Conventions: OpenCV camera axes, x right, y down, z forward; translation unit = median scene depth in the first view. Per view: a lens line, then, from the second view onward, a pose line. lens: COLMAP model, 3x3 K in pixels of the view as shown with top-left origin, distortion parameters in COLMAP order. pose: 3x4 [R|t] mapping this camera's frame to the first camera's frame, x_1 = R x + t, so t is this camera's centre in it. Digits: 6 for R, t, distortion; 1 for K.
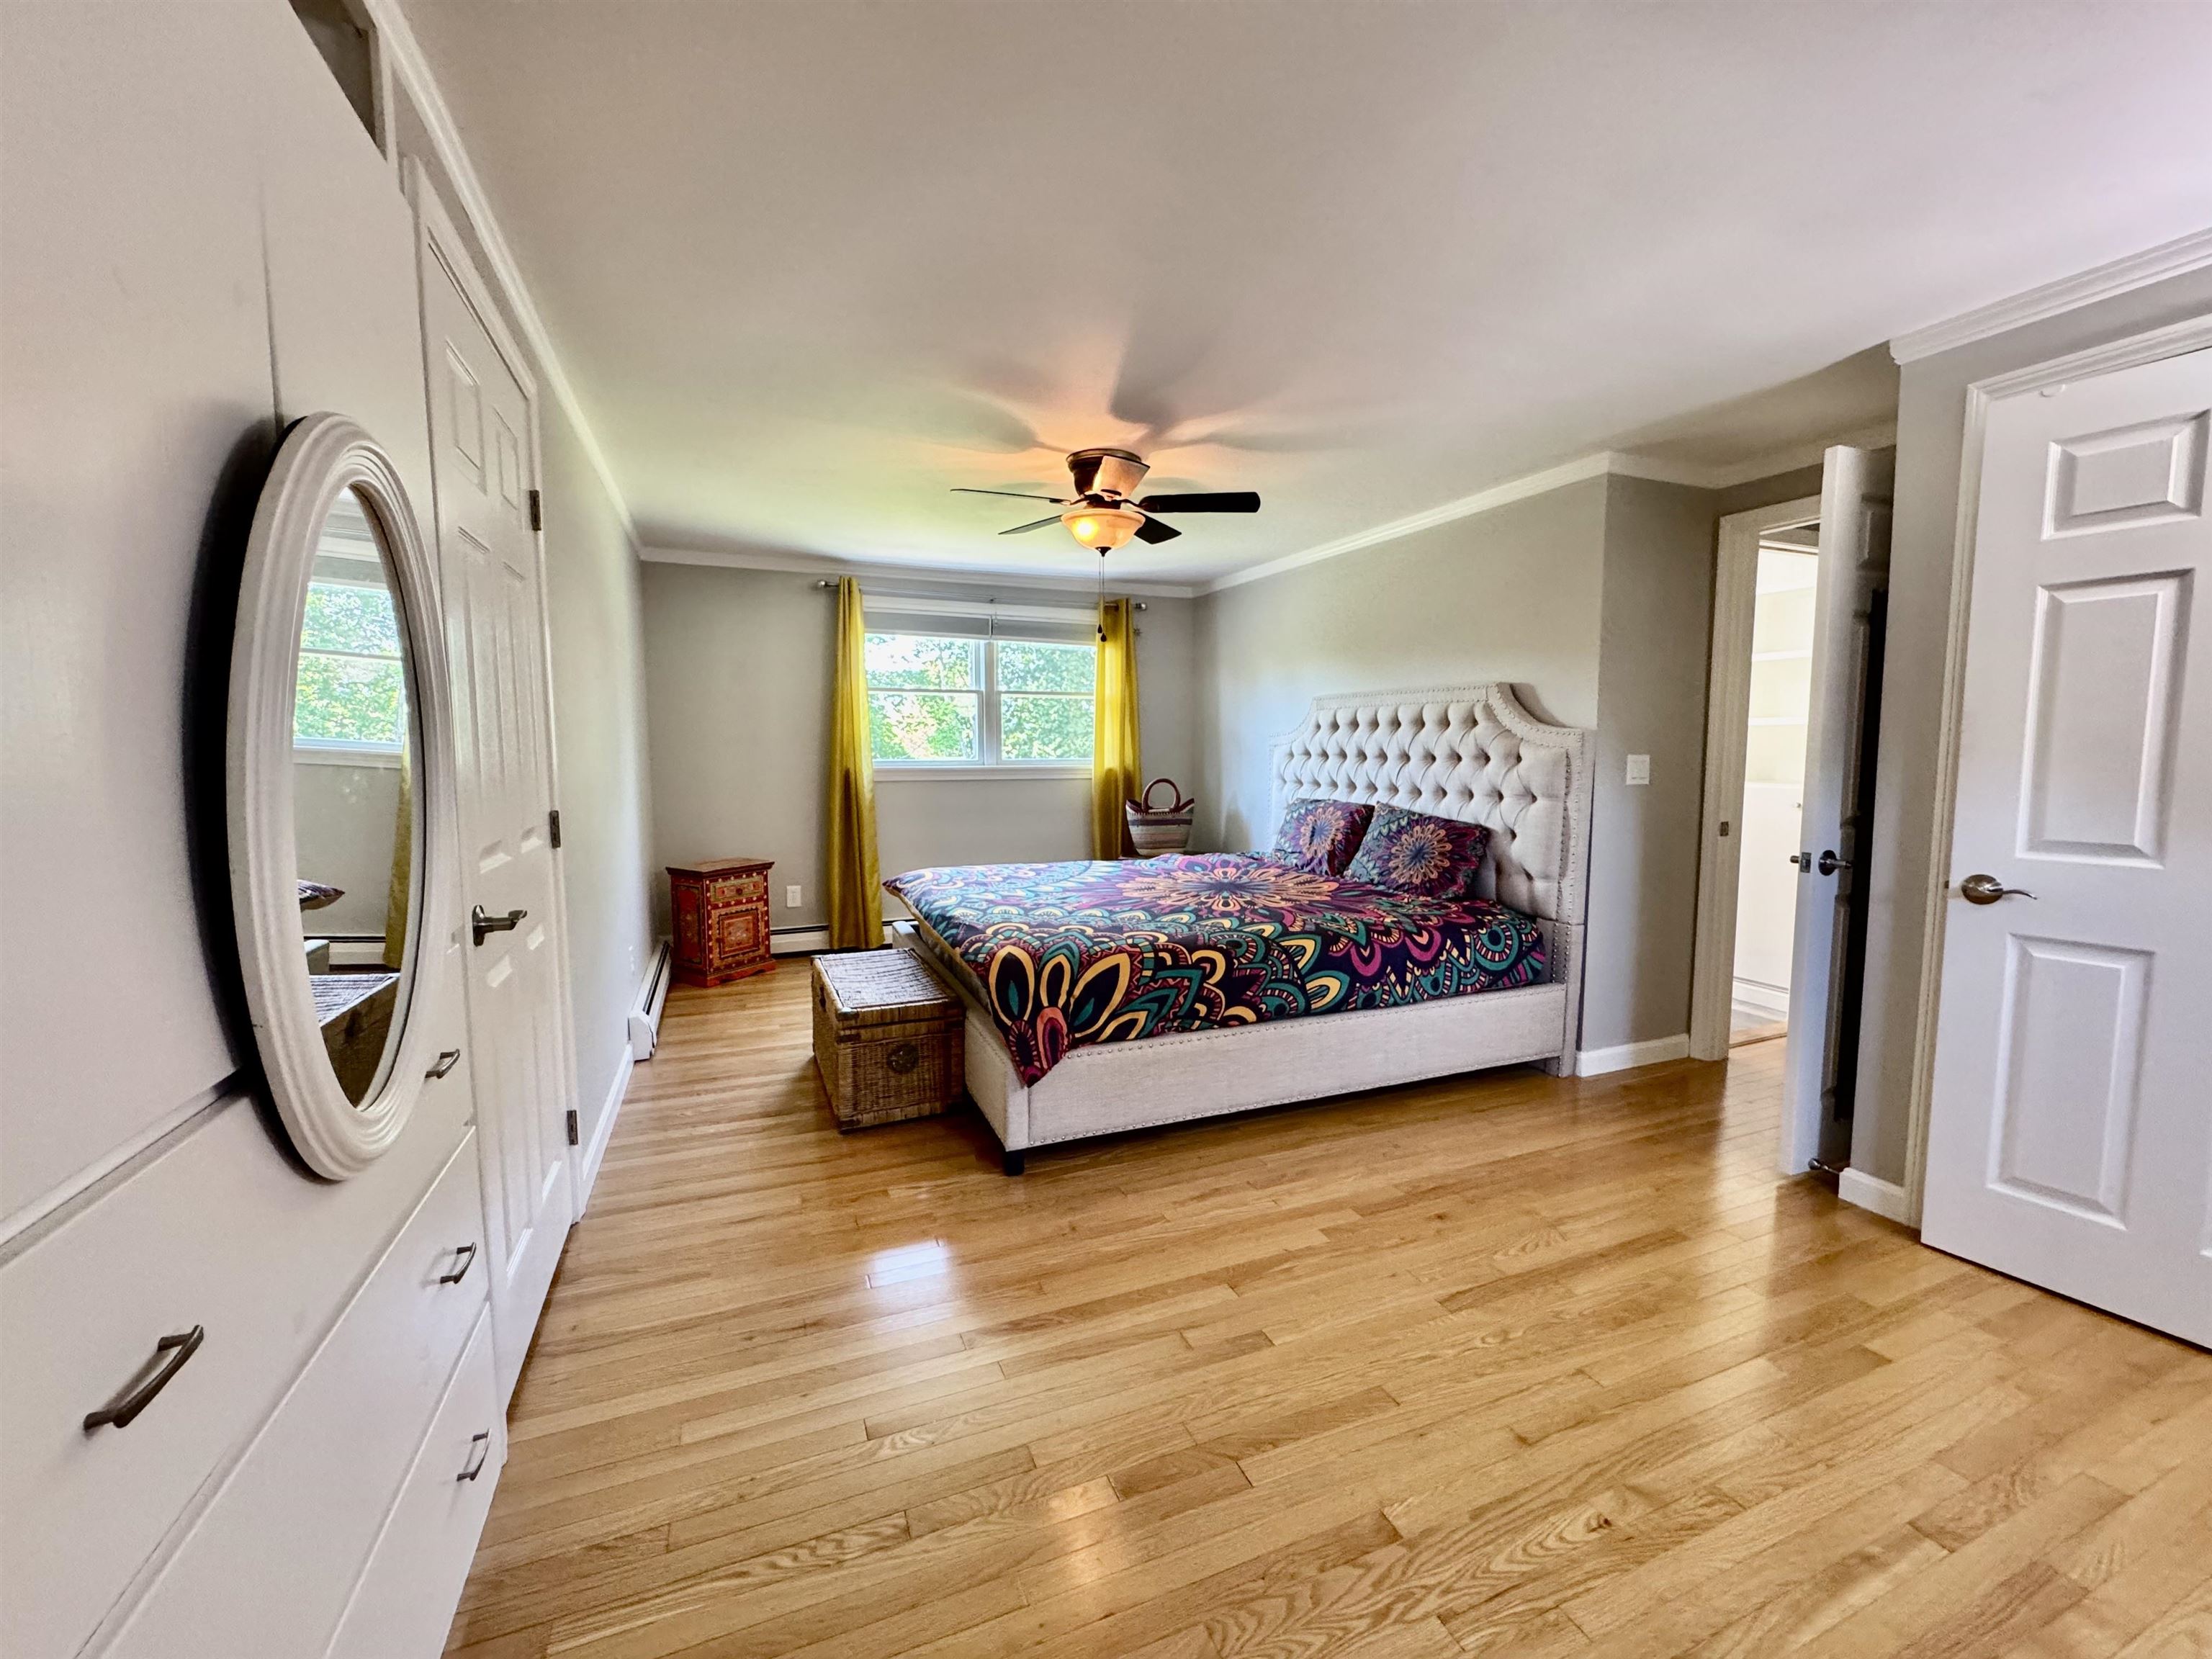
lens RADIAL K [[881.8, 0, 1103.0], [0, 881.8, 826.9], [0, 0, 1]] dist [-0.006642, 0.001420]
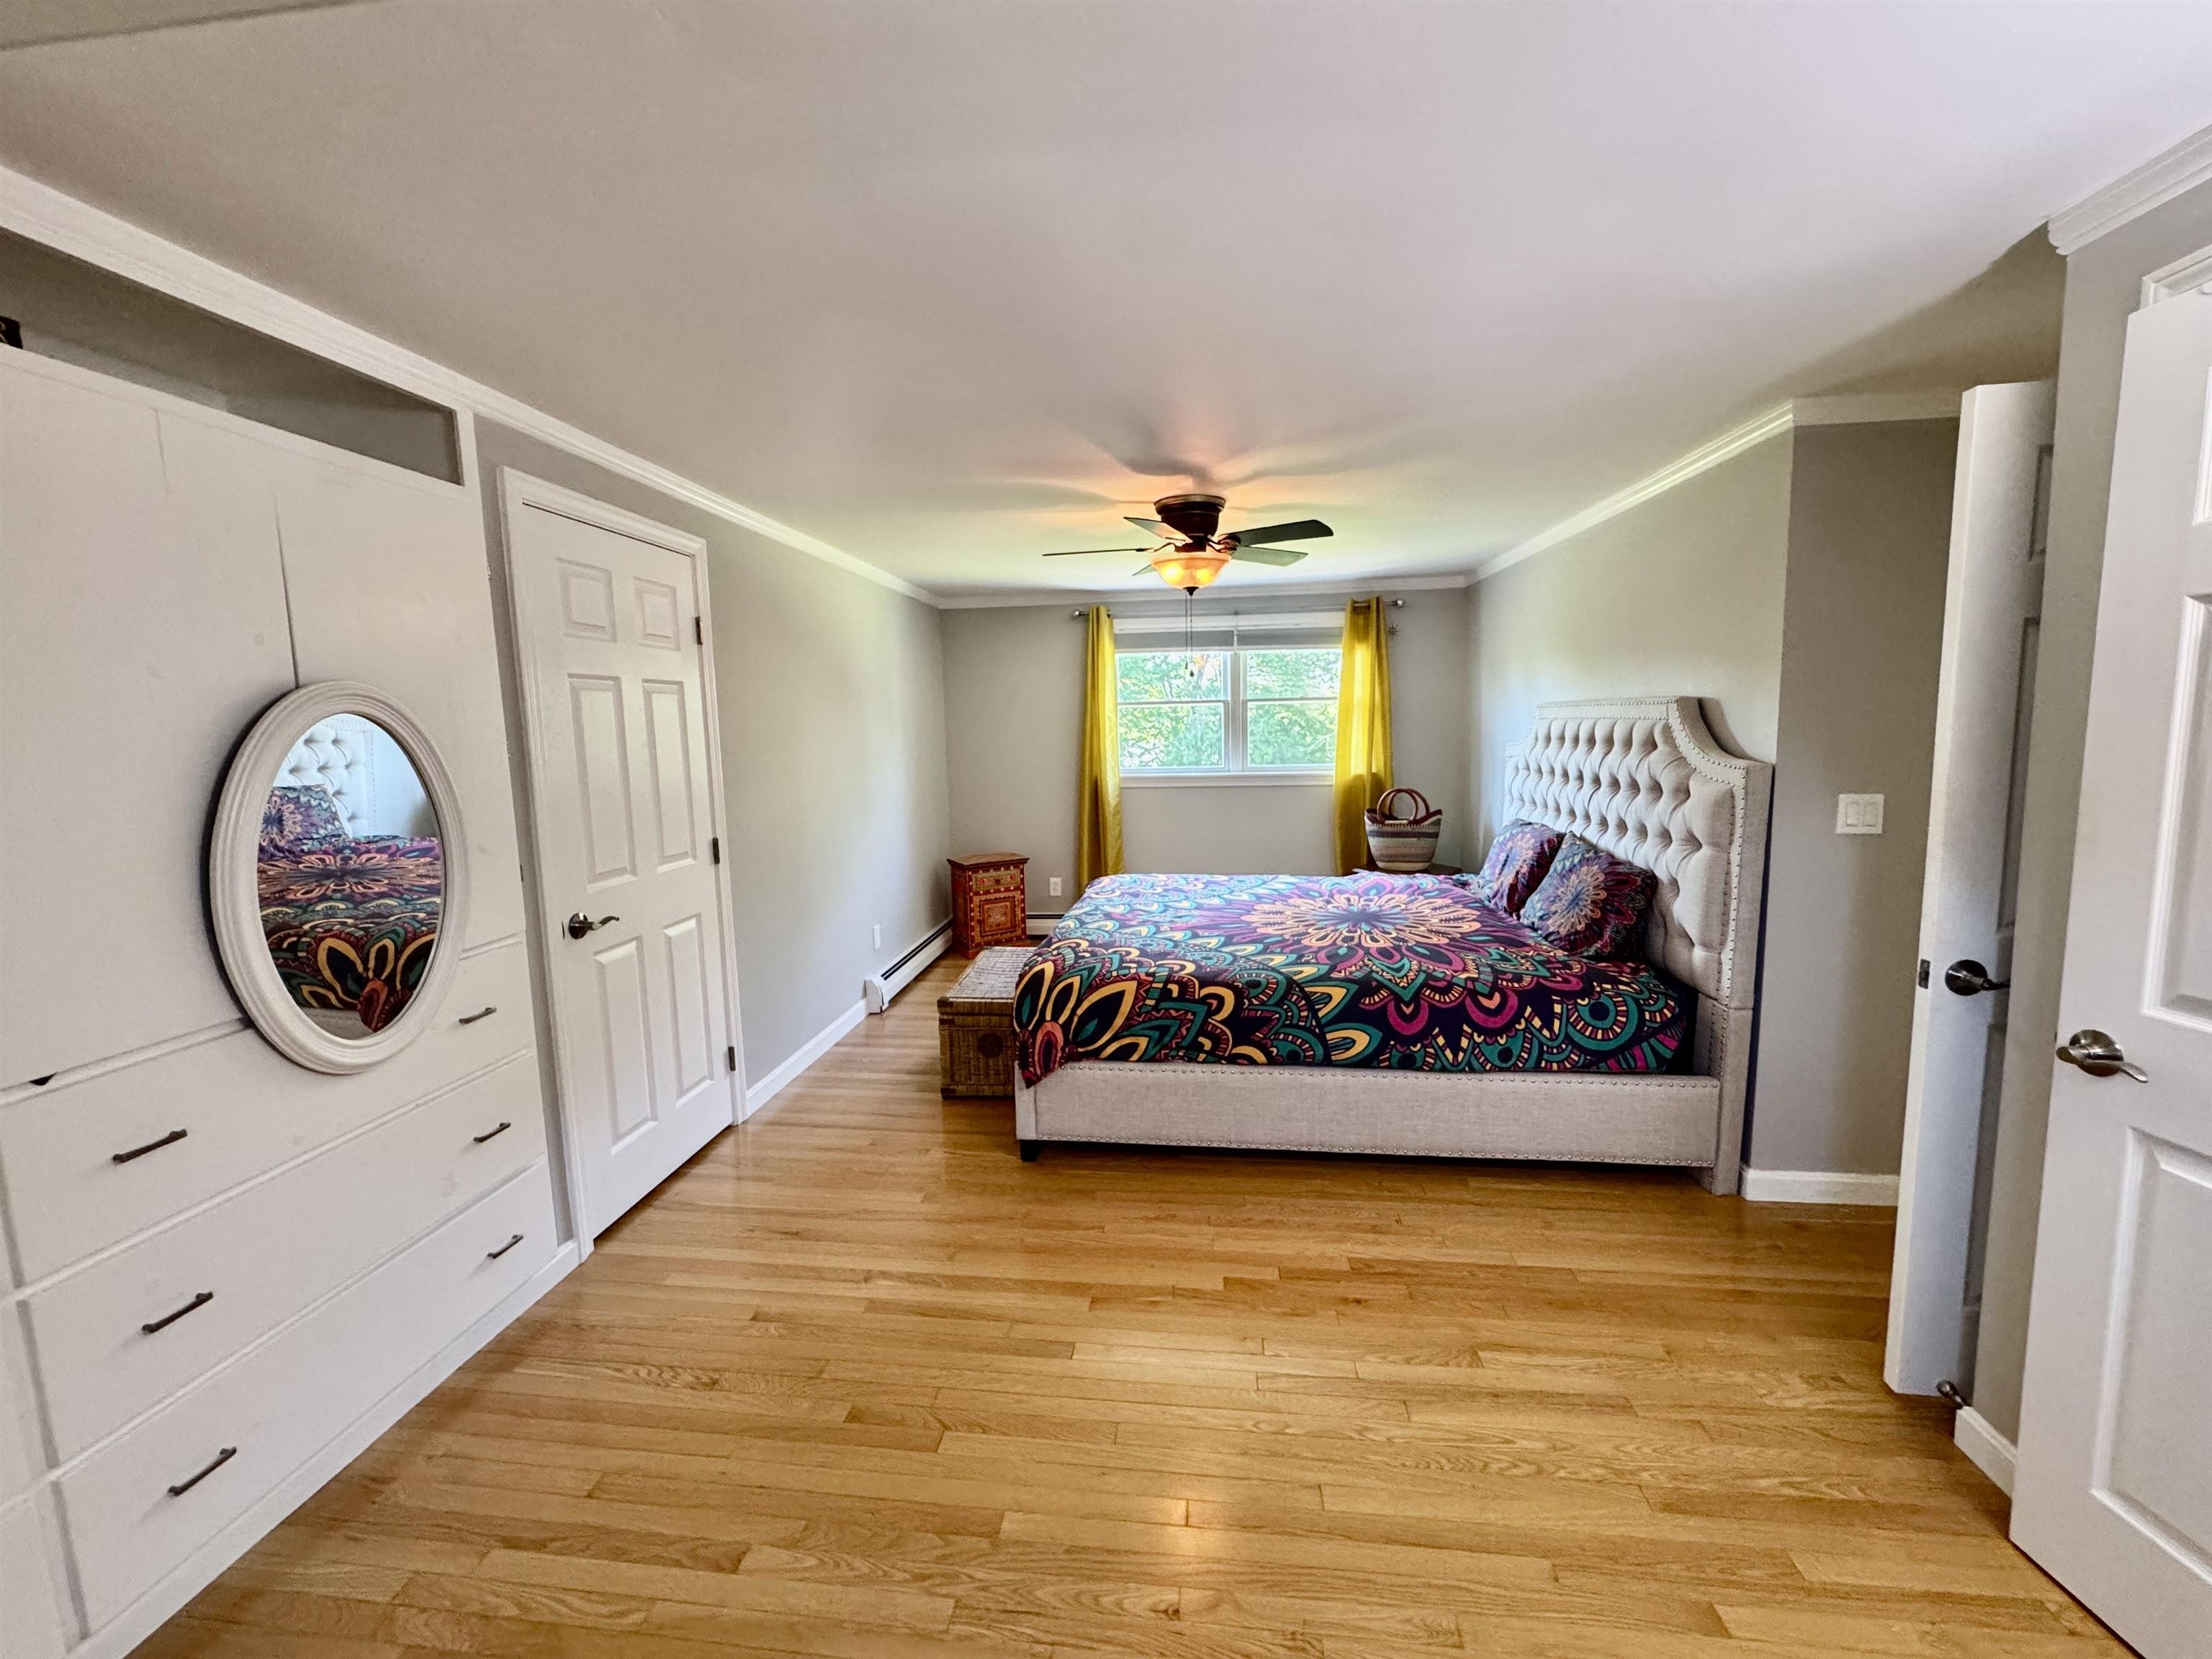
lens RADIAL K [[881.8, 0, 1107.0], [0, 881.8, 828.6], [0, 0, 1]] dist [-0.006642, 0.001420]
pose [[0.875405, 0.037965, -0.481896, 0.442268], [-0.022612, 0.999036, 0.037630, -0.071932], [0.482860, -0.022045, 0.875420, 0.039061]]
